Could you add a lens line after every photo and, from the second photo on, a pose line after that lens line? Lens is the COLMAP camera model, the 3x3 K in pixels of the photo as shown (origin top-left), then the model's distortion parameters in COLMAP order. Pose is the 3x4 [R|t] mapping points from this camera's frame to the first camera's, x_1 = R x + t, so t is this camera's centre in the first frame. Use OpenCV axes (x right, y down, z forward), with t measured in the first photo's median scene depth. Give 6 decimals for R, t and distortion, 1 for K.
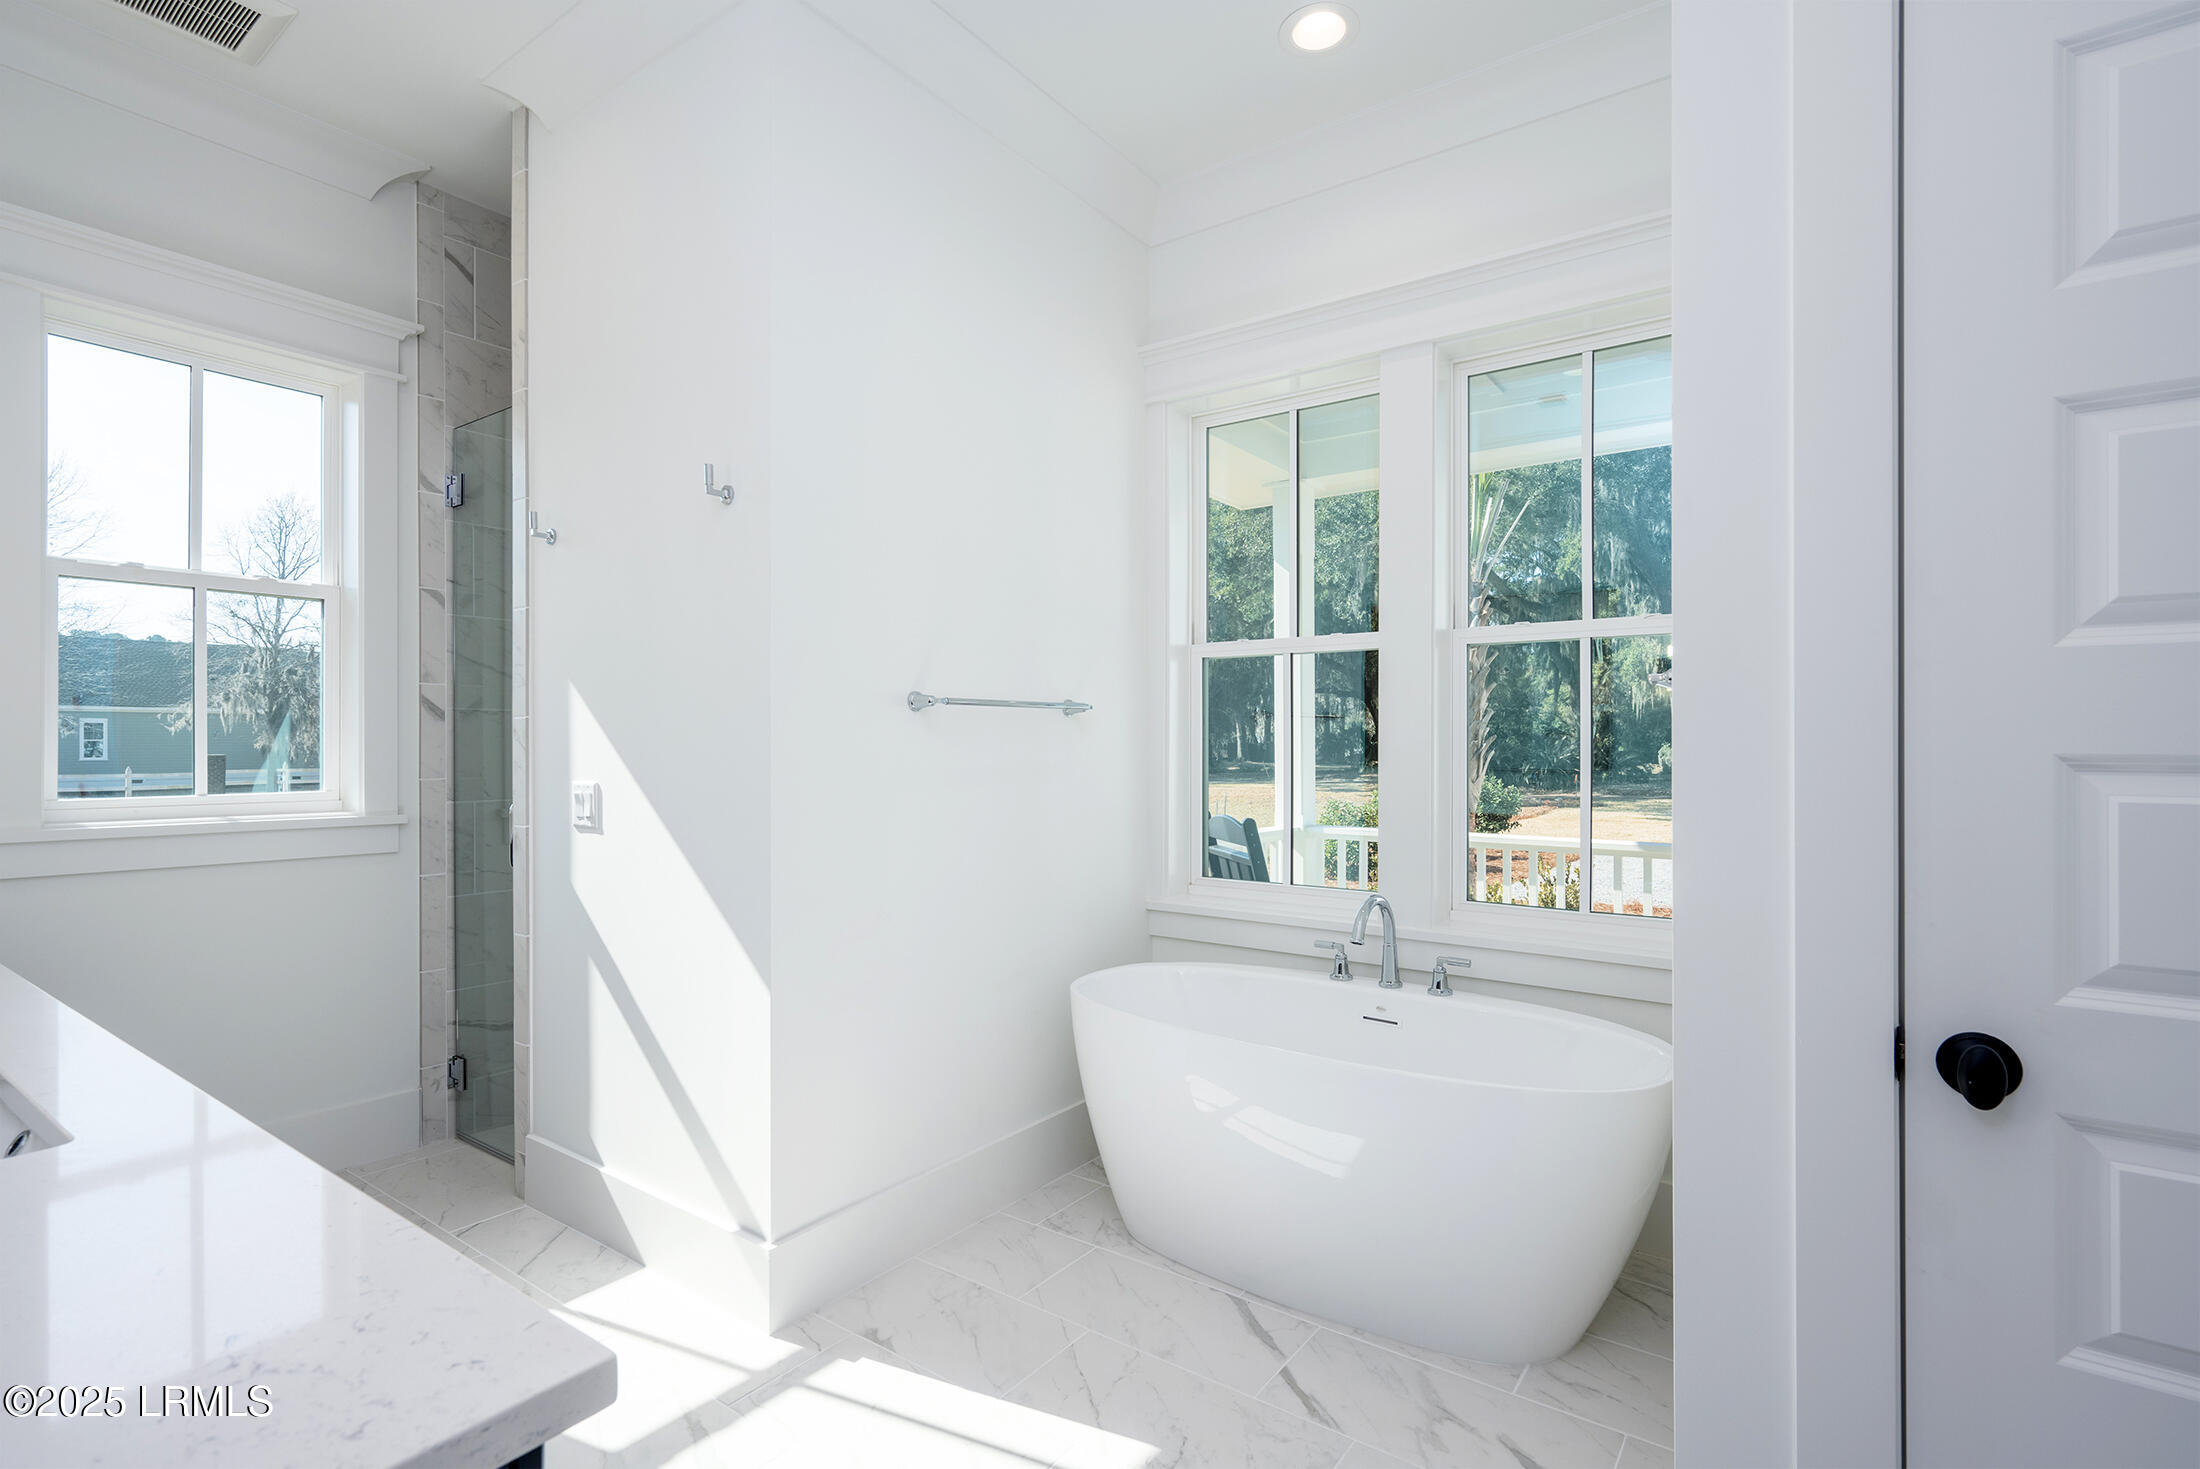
lens RADIAL K [[1044.5, 0, 1099.7], [0, 1044.5, 737.4], [0, 0, 1]] dist [0.000729, 0.000067]
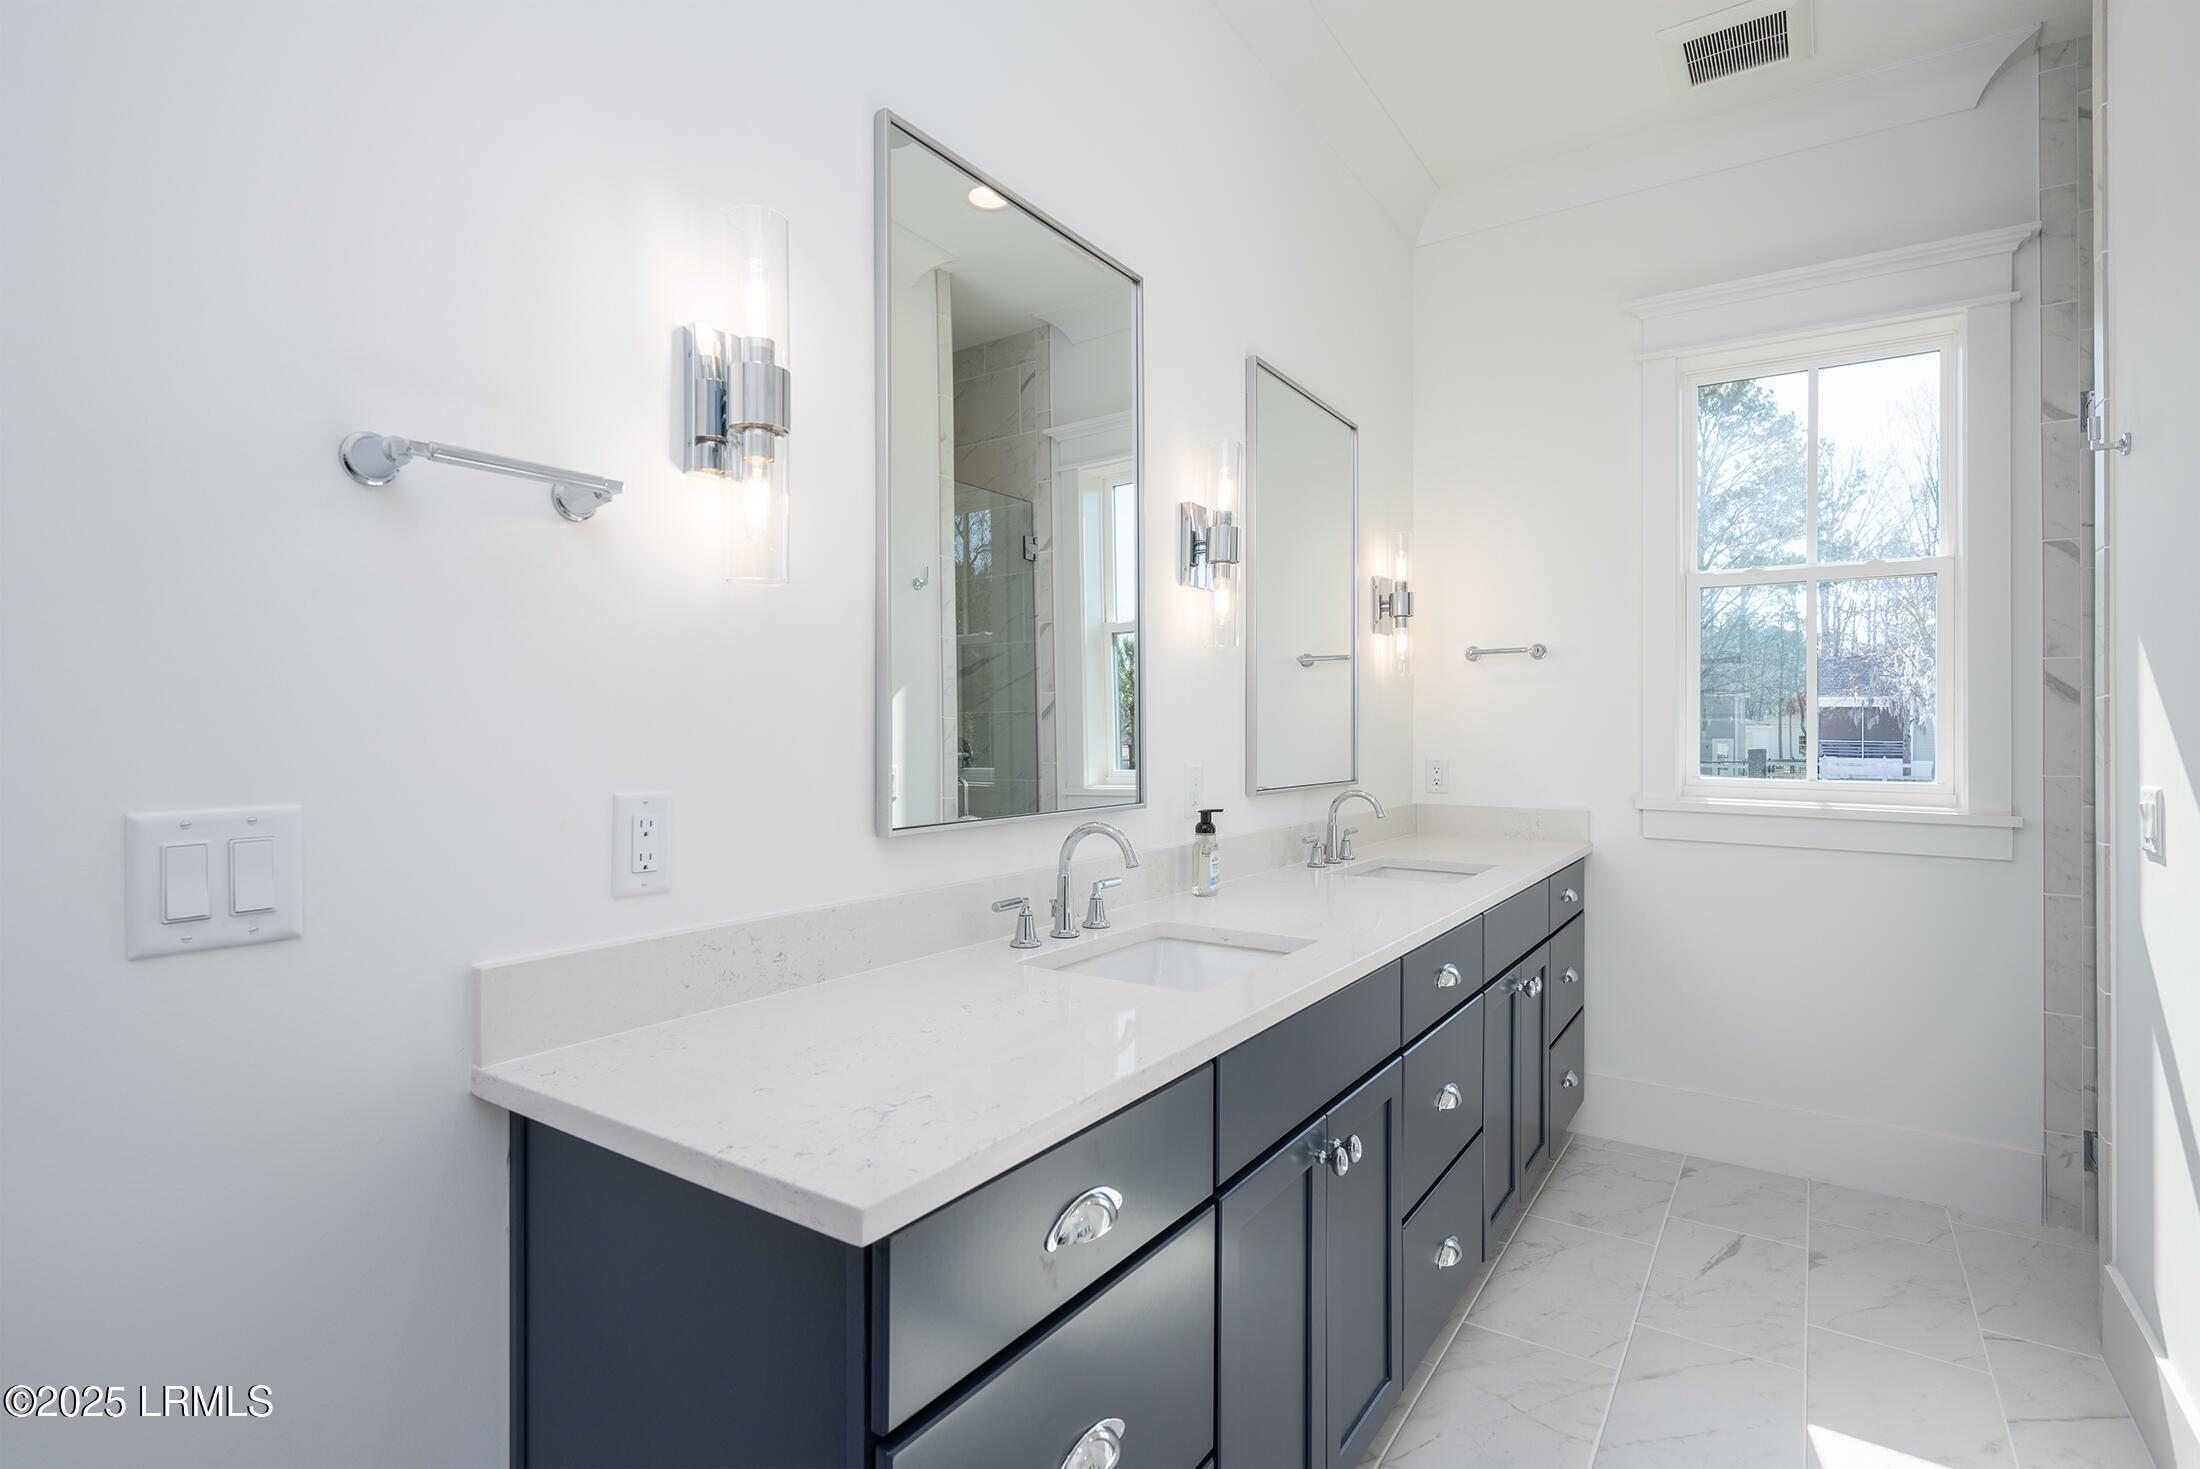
lens RADIAL K [[1055.2, 0, 1088.7], [0, 1055.2, 723.9], [0, 0, 1]] dist [0.000059, -0.000123]
pose [[0.033382, -0.002775, -0.999439, 0.162492], [-0.000809, 0.999996, -0.002803, 0.002790], [0.999442, 0.000903, 0.033379, 0.245549]]
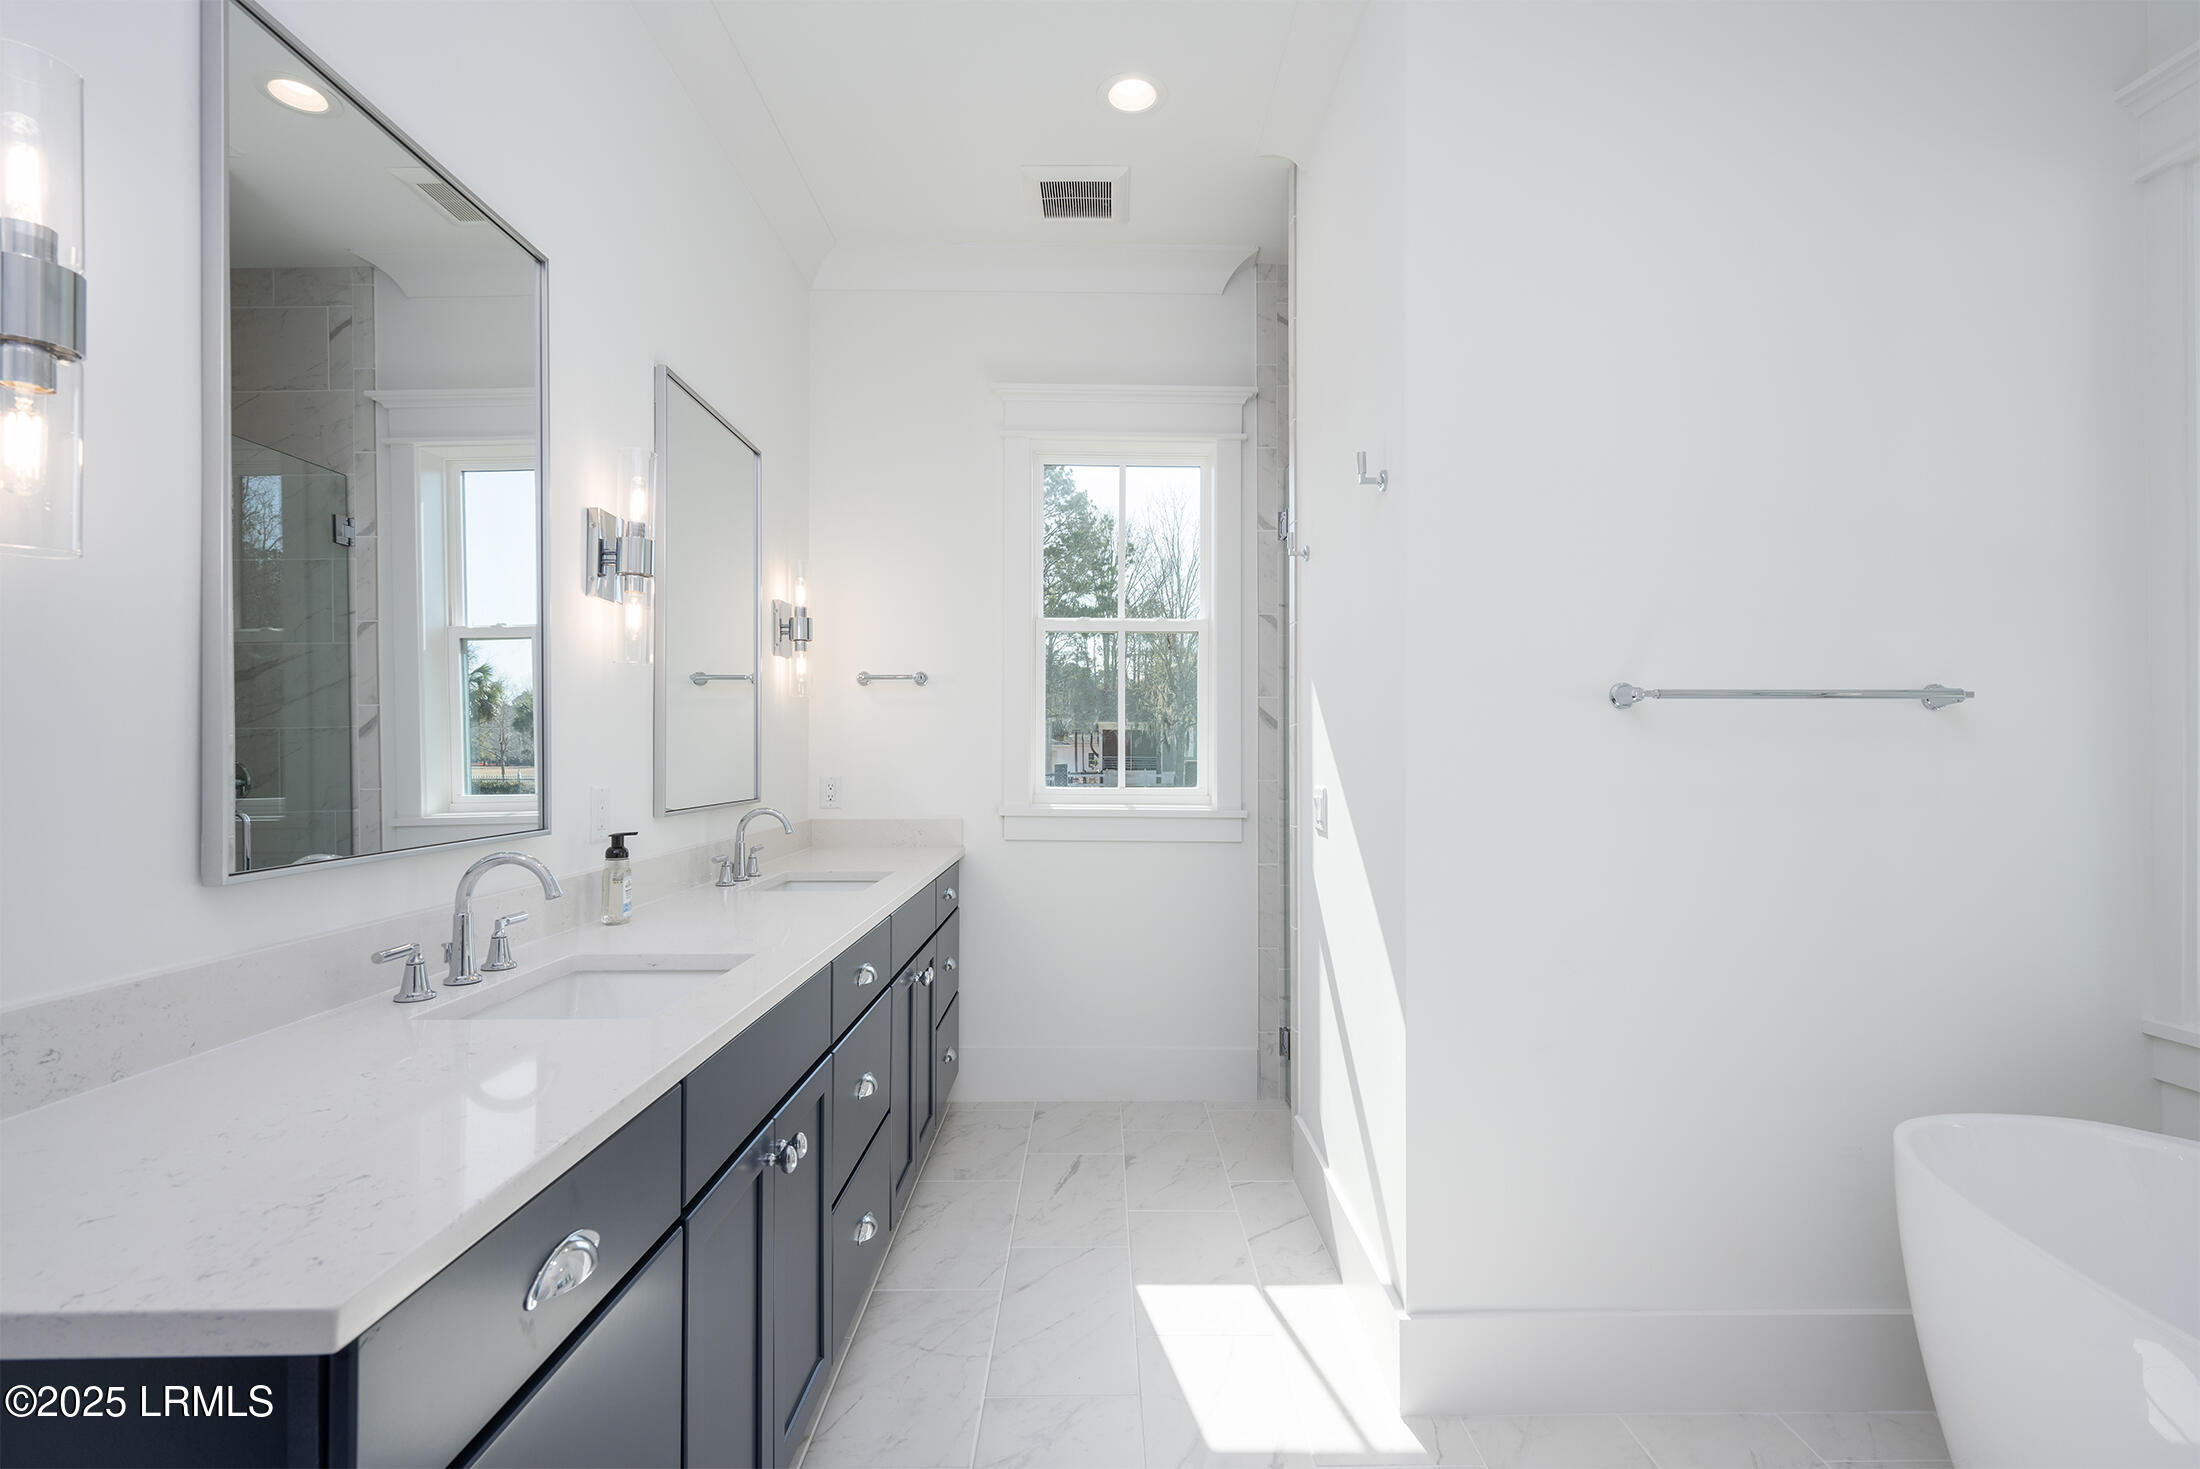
lens RADIAL K [[1032.0, 0, 1109.5], [0, 1032.0, 740.6], [0, 0, 1]] dist [0.001643, -0.000410]
pose [[0.601981, -0.004151, -0.798499, 0.173759], [-0.000308, 0.999985, -0.005431, 0.002499], [0.798510, 0.003515, 0.601971, 0.199139]]
